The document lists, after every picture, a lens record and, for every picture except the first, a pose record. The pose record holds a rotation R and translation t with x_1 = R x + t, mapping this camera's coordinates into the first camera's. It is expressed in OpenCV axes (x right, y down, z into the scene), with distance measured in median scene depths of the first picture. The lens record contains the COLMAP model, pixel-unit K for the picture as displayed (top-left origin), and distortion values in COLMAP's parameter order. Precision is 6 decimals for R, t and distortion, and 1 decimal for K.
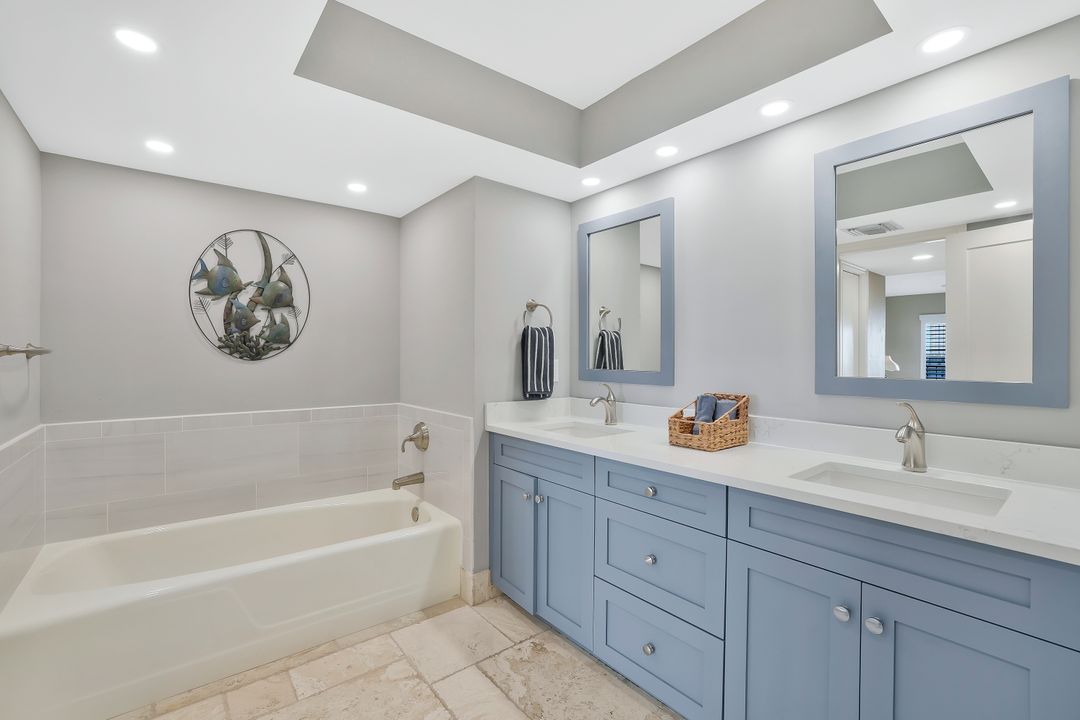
lens RADIAL K [[472.5, 0, 536.2], [0, 472.5, 352.2], [0, 0, 1]] dist [-0.046557, 0.021534]
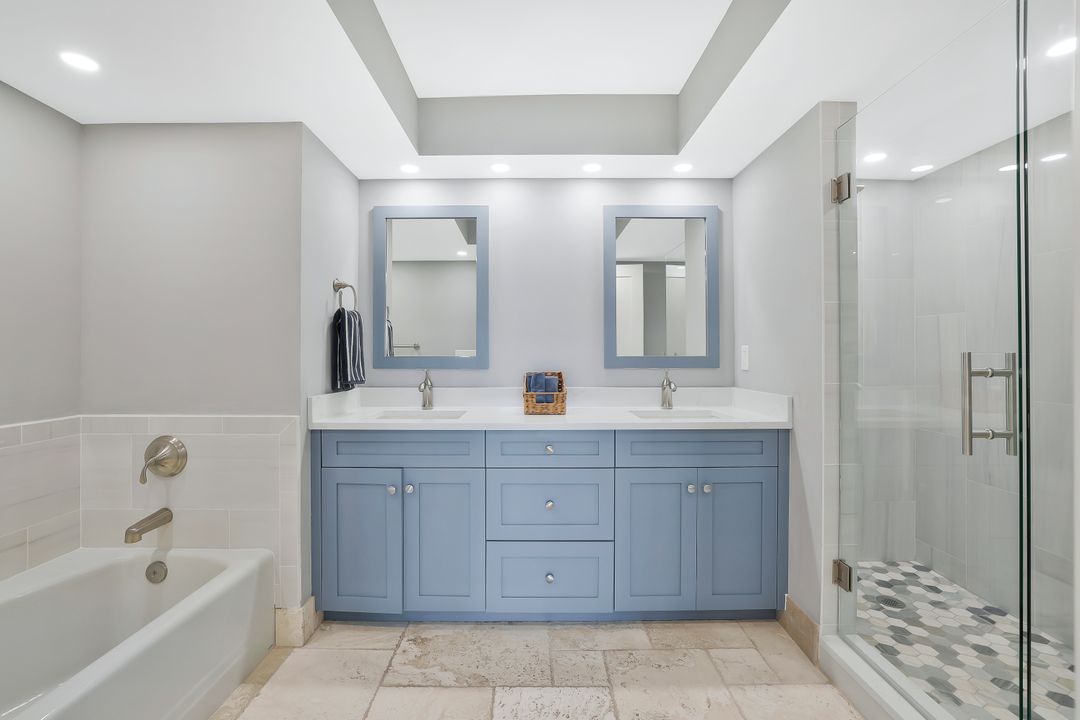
lens RADIAL K [[472.5, 0, 536.2], [0, 472.5, 352.2], [0, 0, 1]] dist [-0.046557, 0.021534]
pose [[0.623906, 0.002583, 0.781495, -0.586063], [-0.001875, 0.999997, -0.001808, 0.035010], [-0.781497, -0.000337, 0.623909, 0.201238]]
